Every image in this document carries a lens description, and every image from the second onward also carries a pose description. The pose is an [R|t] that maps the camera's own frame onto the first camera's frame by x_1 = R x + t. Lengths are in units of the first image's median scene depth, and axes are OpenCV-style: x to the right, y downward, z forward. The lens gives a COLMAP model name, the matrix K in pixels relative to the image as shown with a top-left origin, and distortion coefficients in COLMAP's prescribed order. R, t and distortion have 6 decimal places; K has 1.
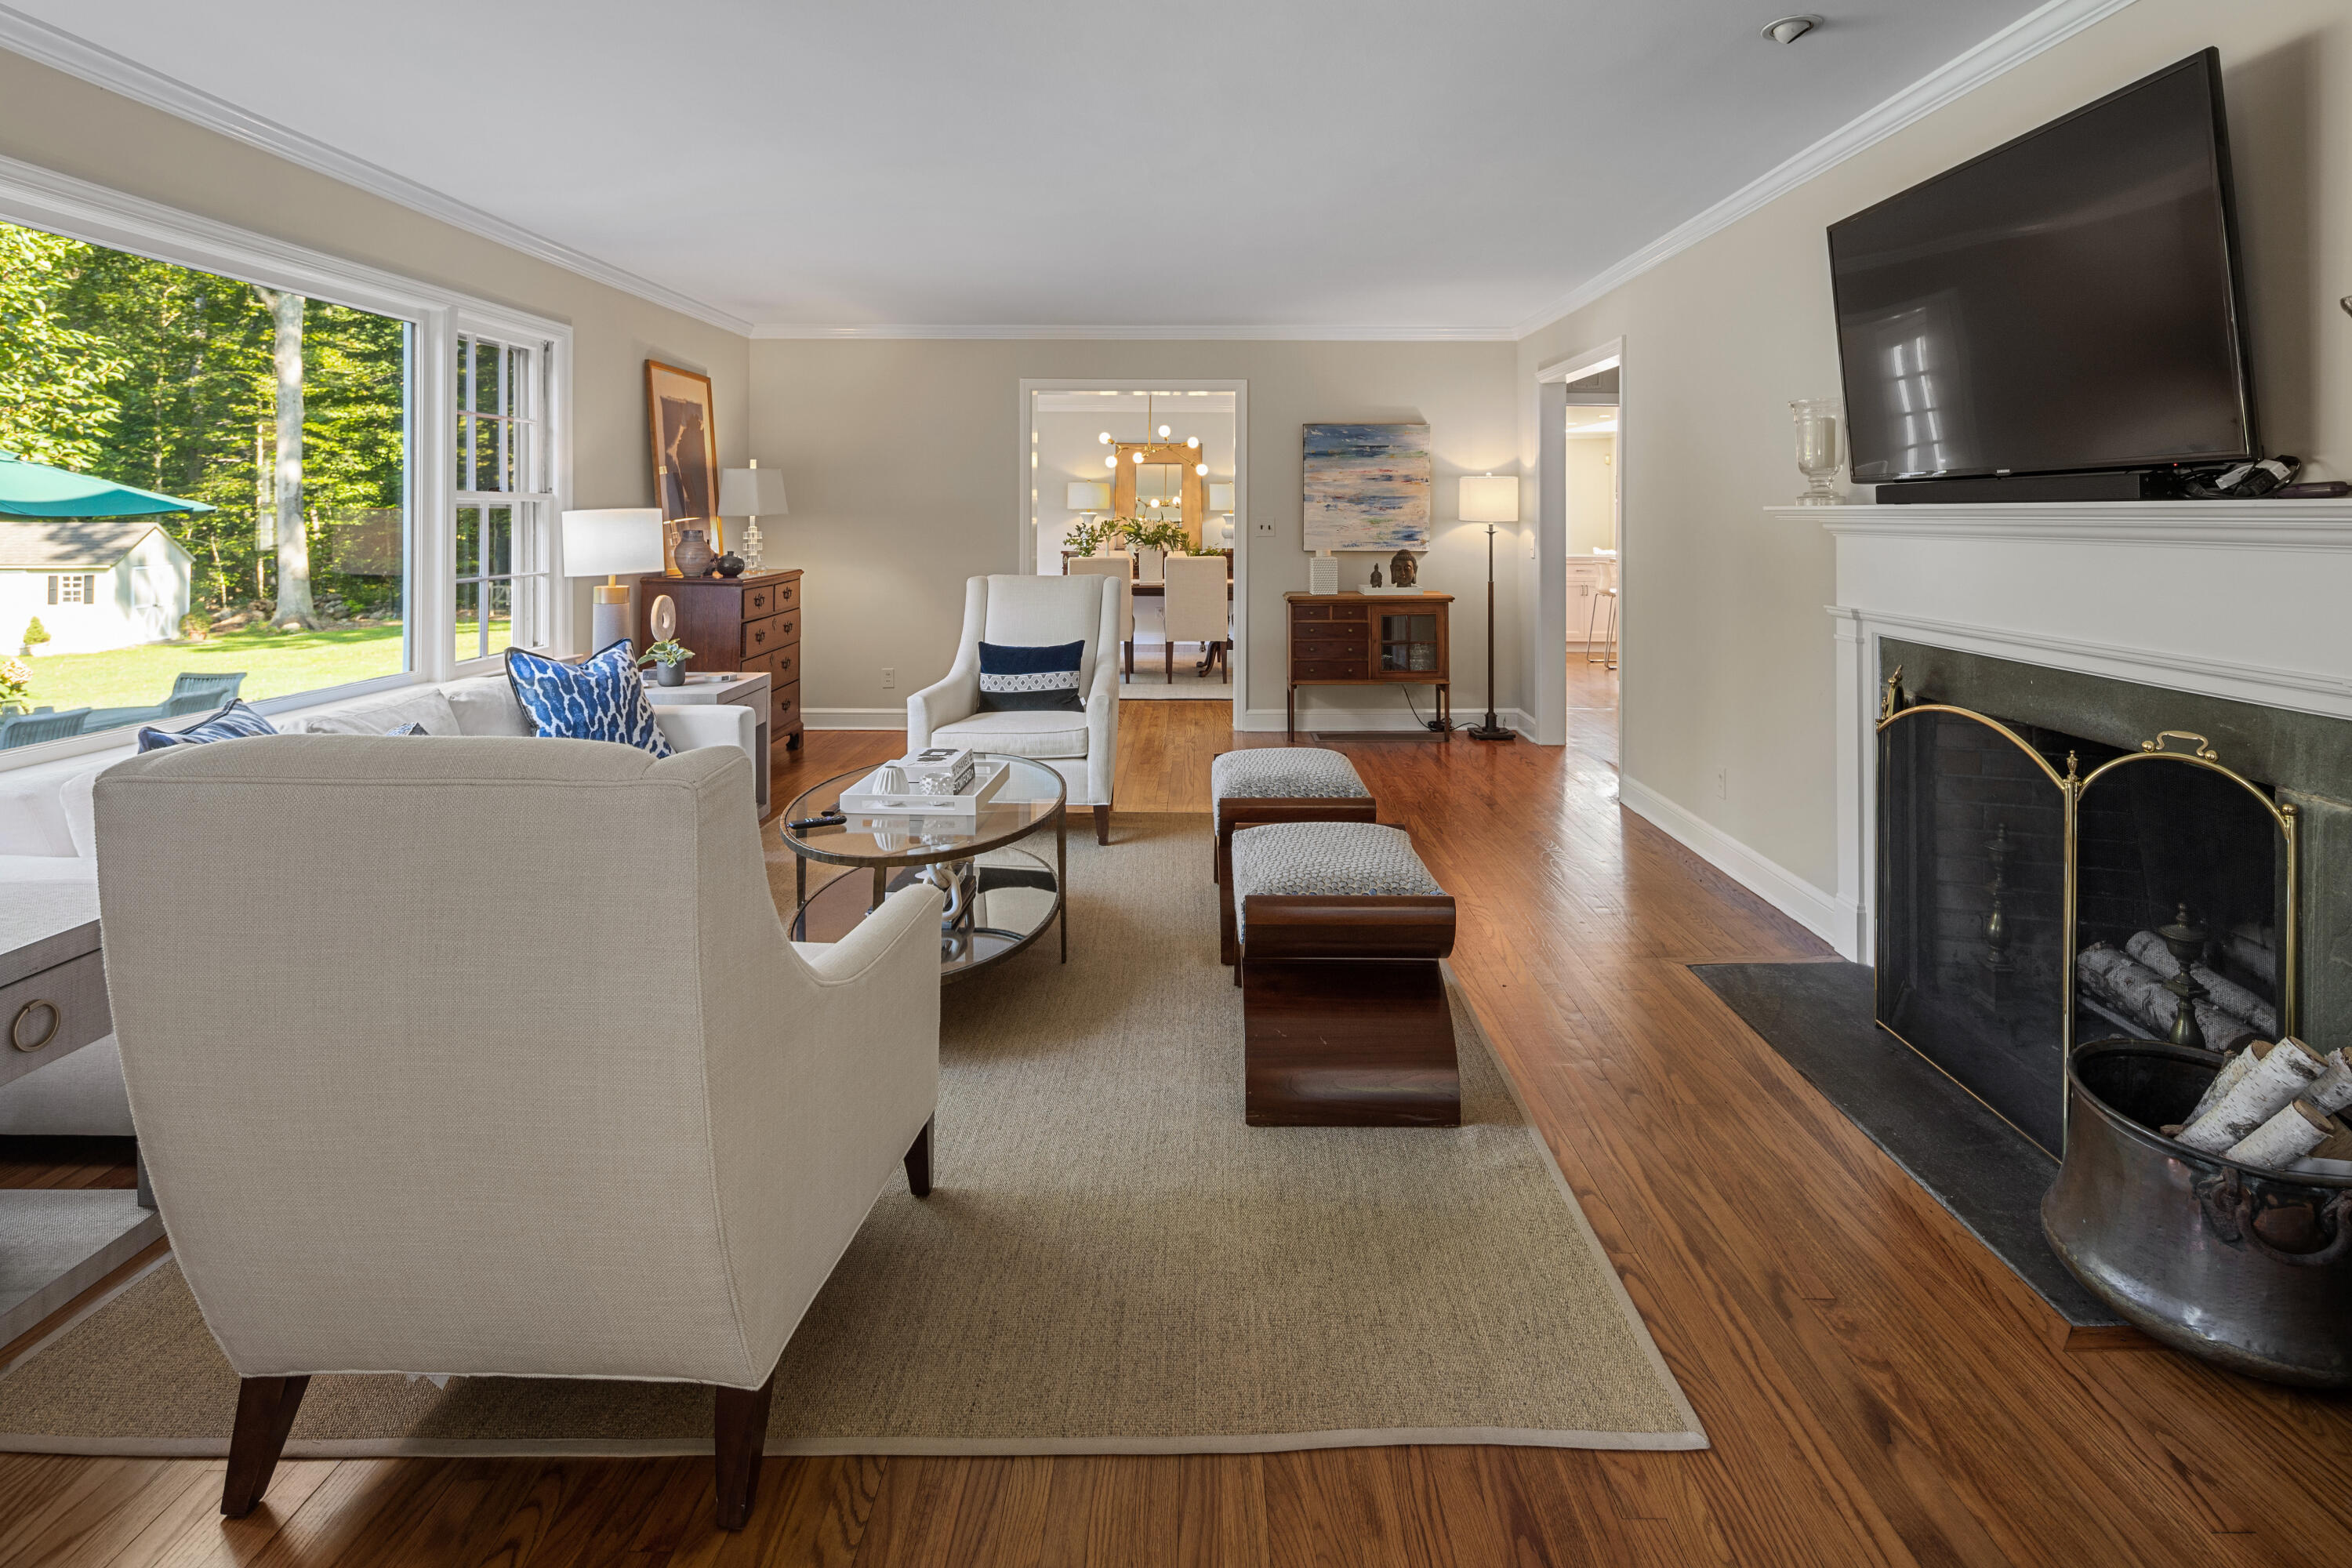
lens RADIAL K [[1161.2, 0, 1193.1], [0, 1161.2, 518.3], [0, 0, 1]] dist [0.000859, -0.000354]
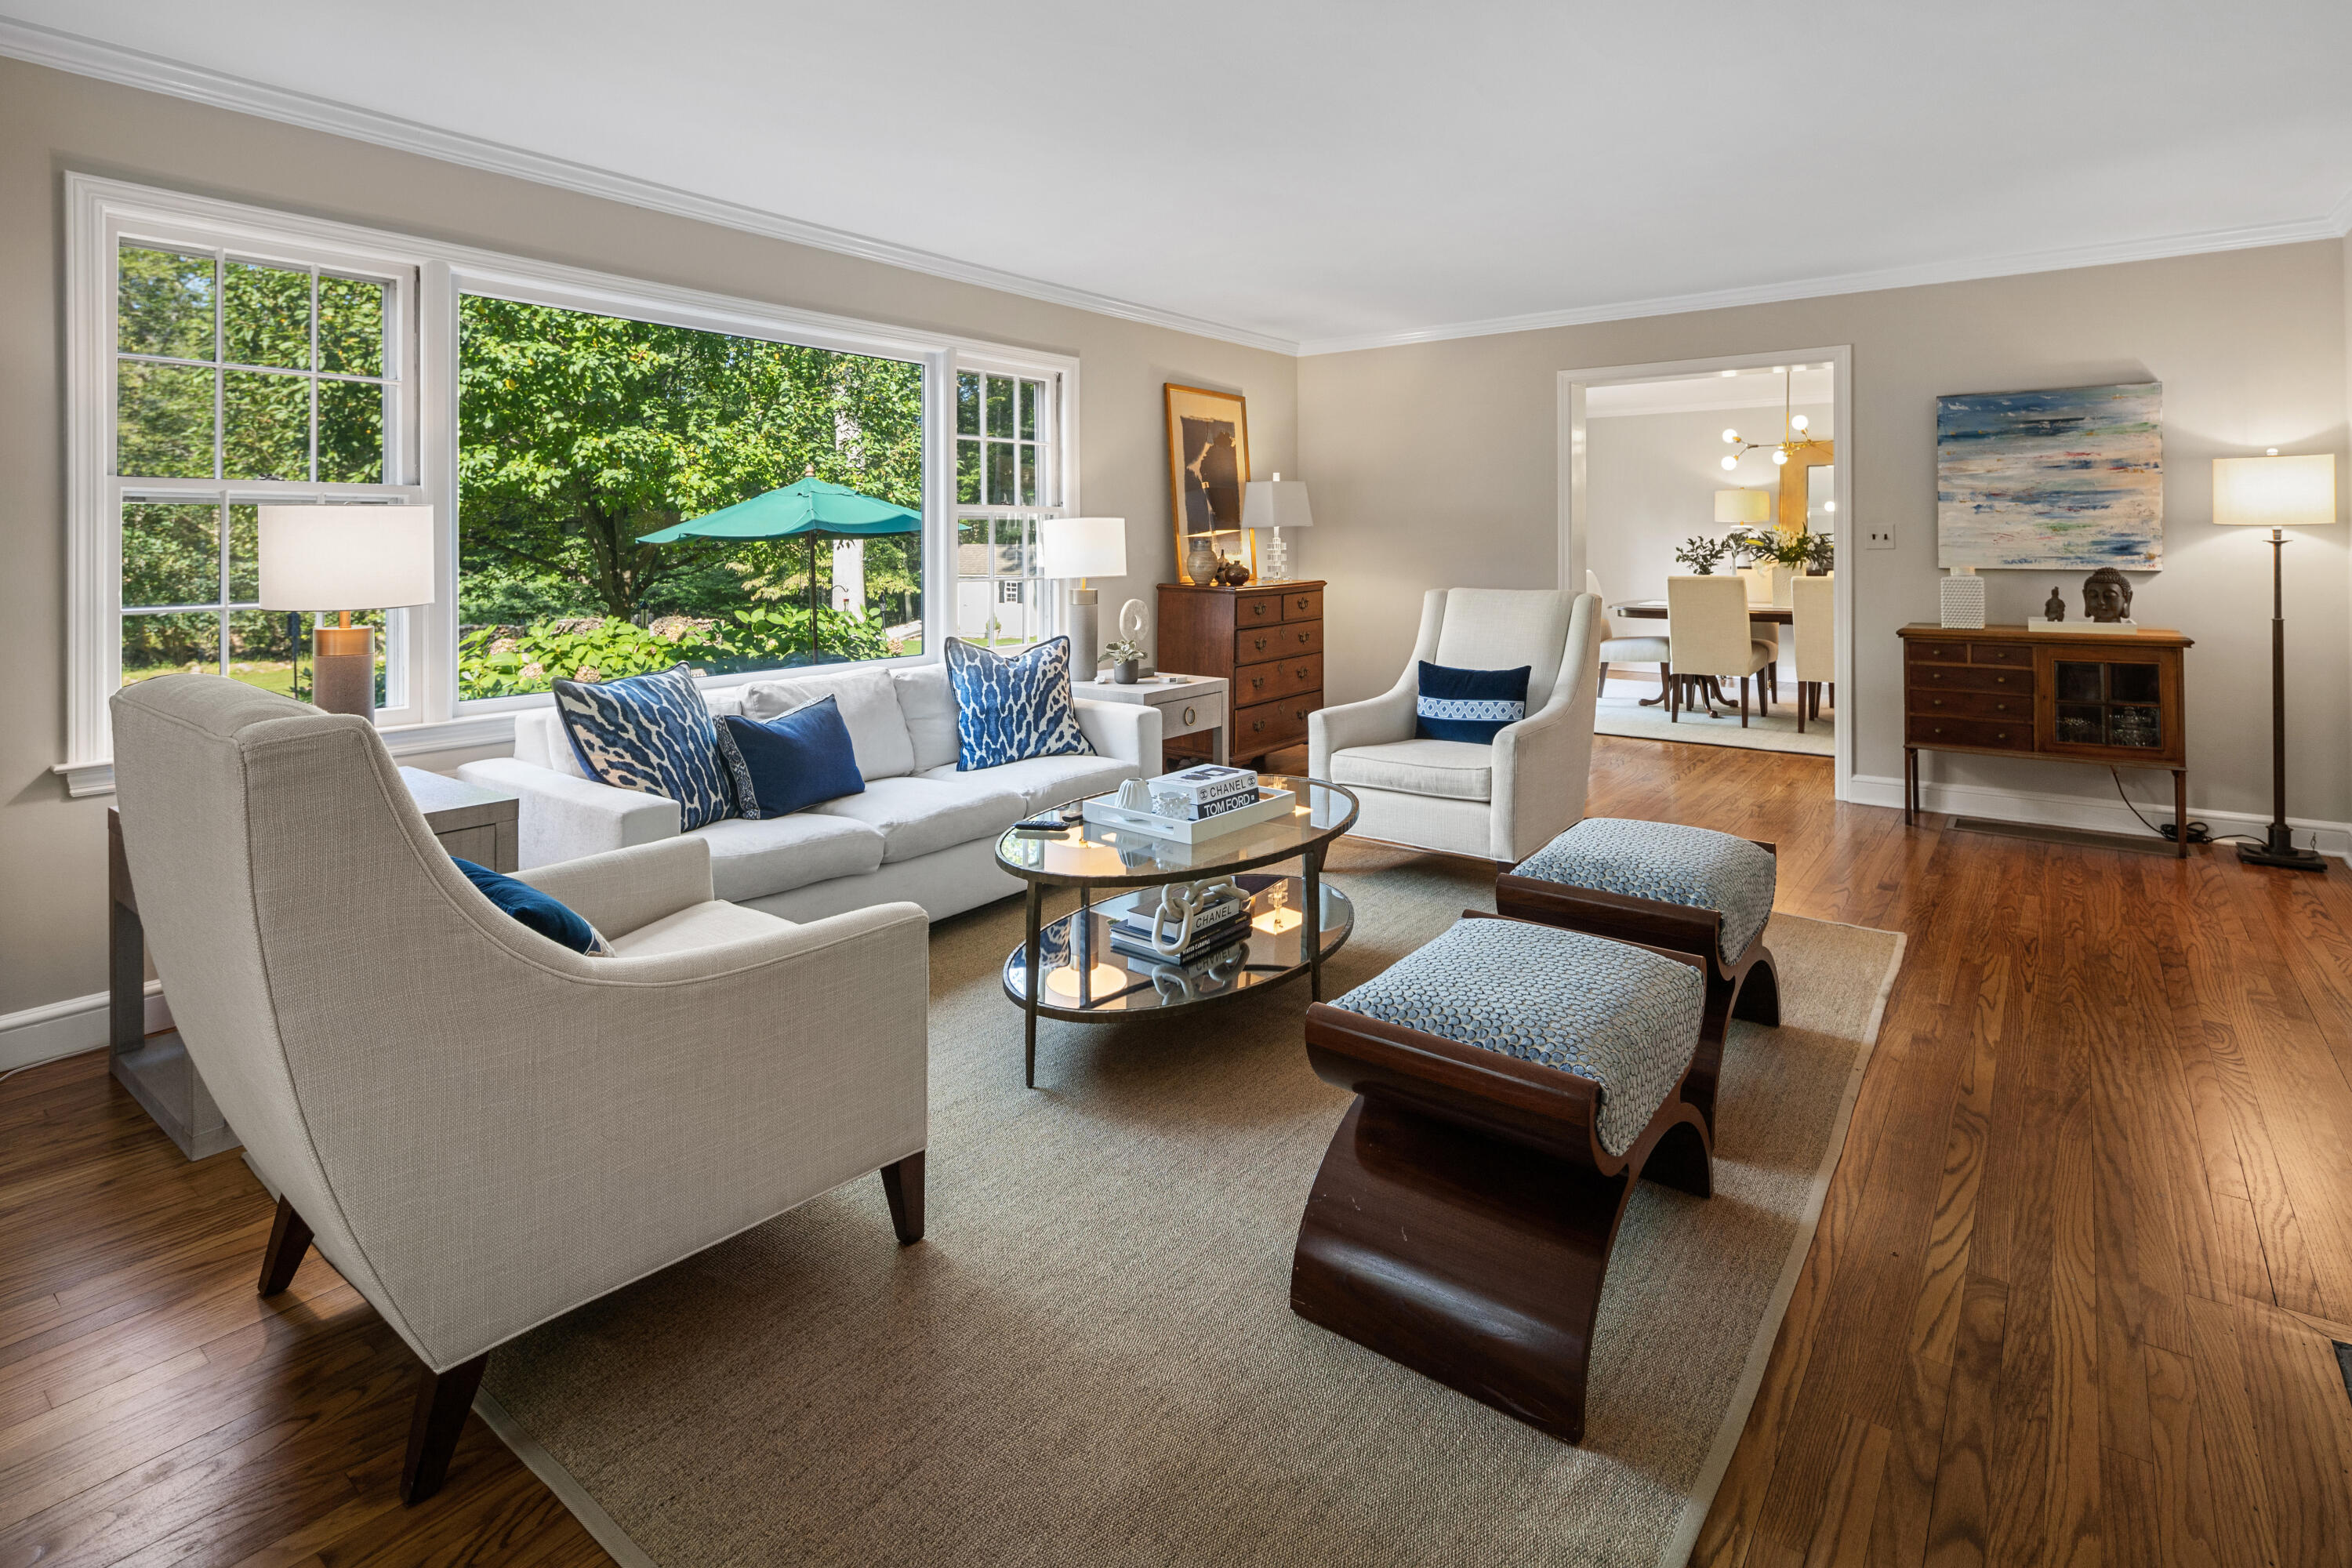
lens RADIAL K [[1145.9, 0, 1182.8], [0, 1145.9, 536.6], [0, 0, 1]] dist [-0.000131, -0.000811]
pose [[0.796132, -0.006060, -0.605093, 0.159304], [0.003677, 0.999980, -0.005177, 0.010316], [0.605112, 0.001897, 0.796138, 0.133659]]
